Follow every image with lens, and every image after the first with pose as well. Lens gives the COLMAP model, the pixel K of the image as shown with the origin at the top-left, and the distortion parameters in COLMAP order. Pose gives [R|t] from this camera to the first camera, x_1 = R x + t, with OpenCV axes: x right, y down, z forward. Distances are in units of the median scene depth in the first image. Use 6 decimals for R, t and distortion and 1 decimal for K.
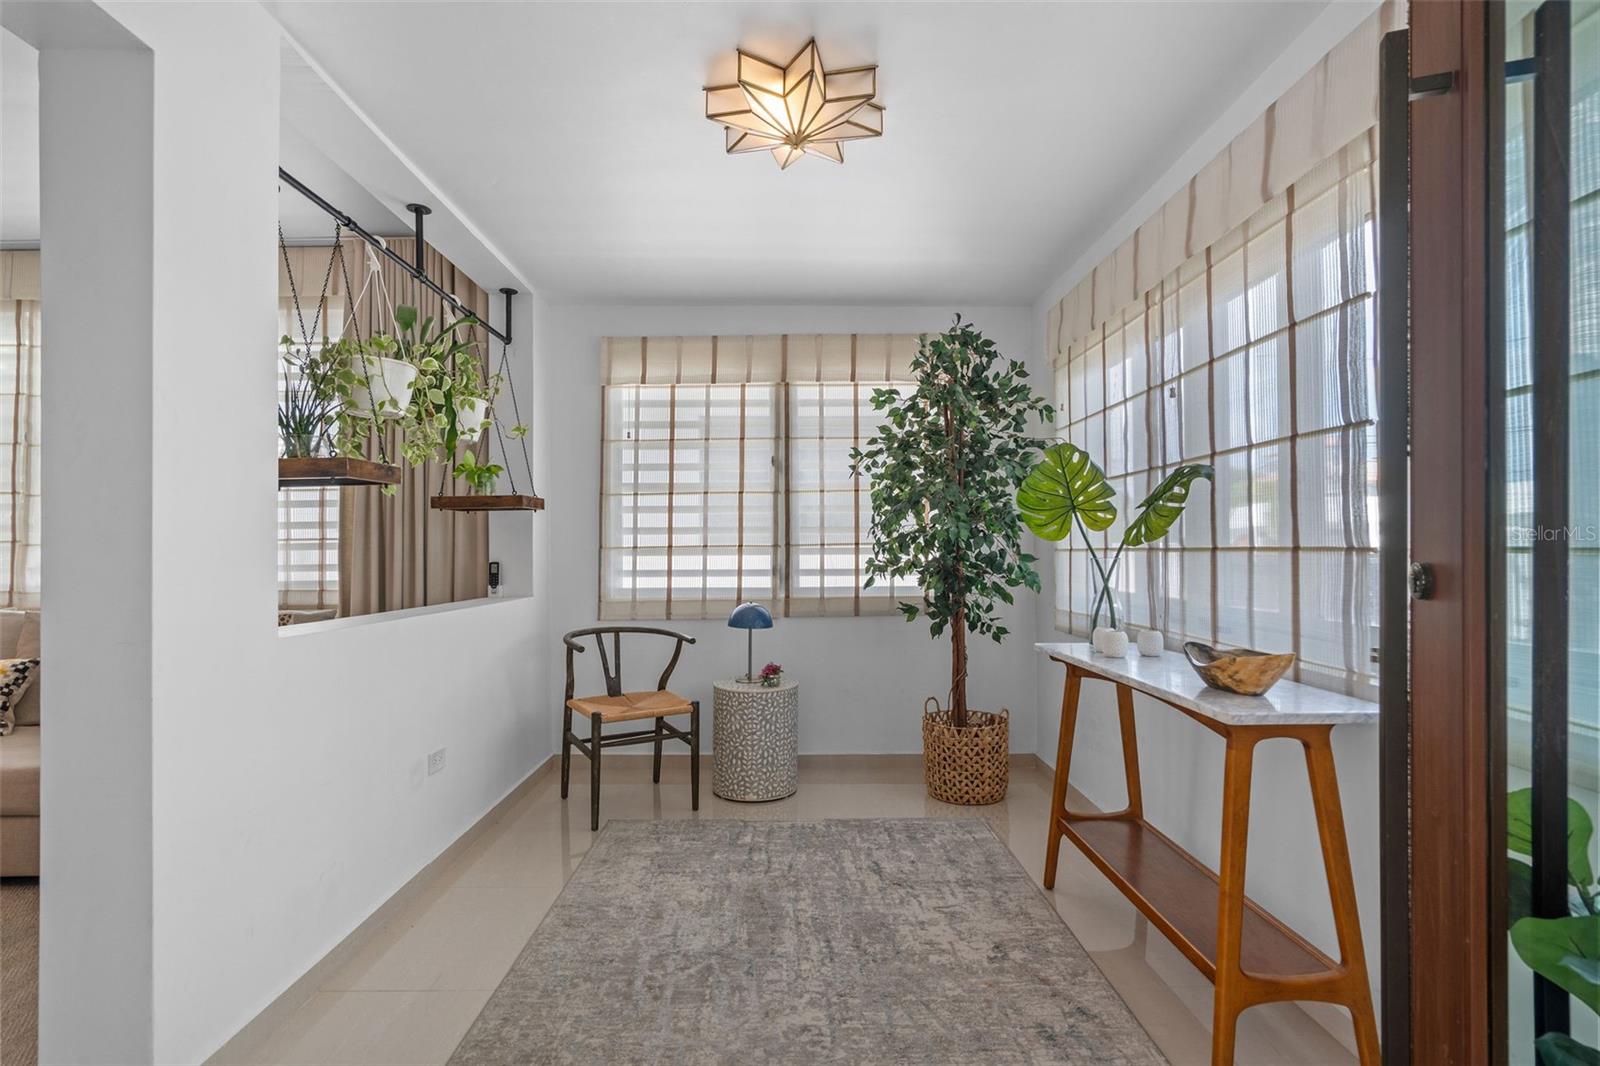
lens RADIAL K [[797.7, 0, 802.6], [0, 797.7, 538.9], [0, 0, 1]] dist [-0.001760, -0.000021]
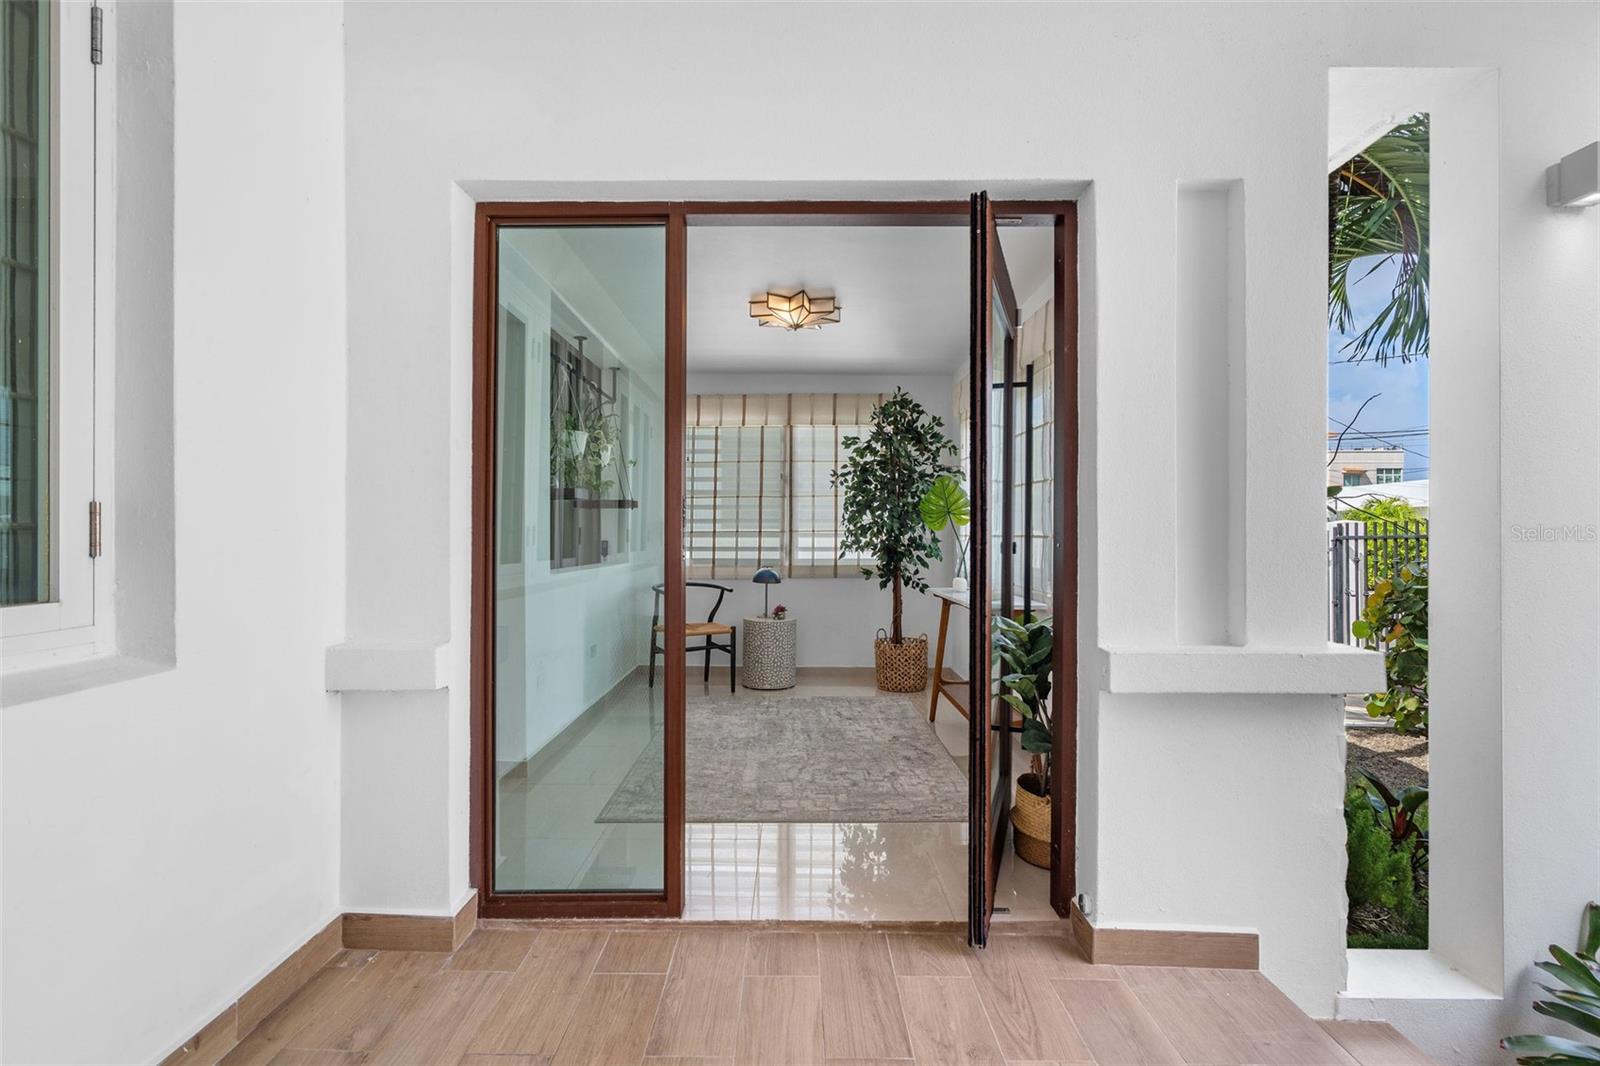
lens RADIAL K [[730.4, 0, 795.1], [0, 730.4, 531.1], [0, 0, 1]] dist [-0.001267, 0.001066]
pose [[0.999850, 0.007959, -0.015408, 0.012835], [-0.007800, 0.999916, 0.010351, -0.007887], [0.015489, -0.010229, 0.999828, -0.459572]]
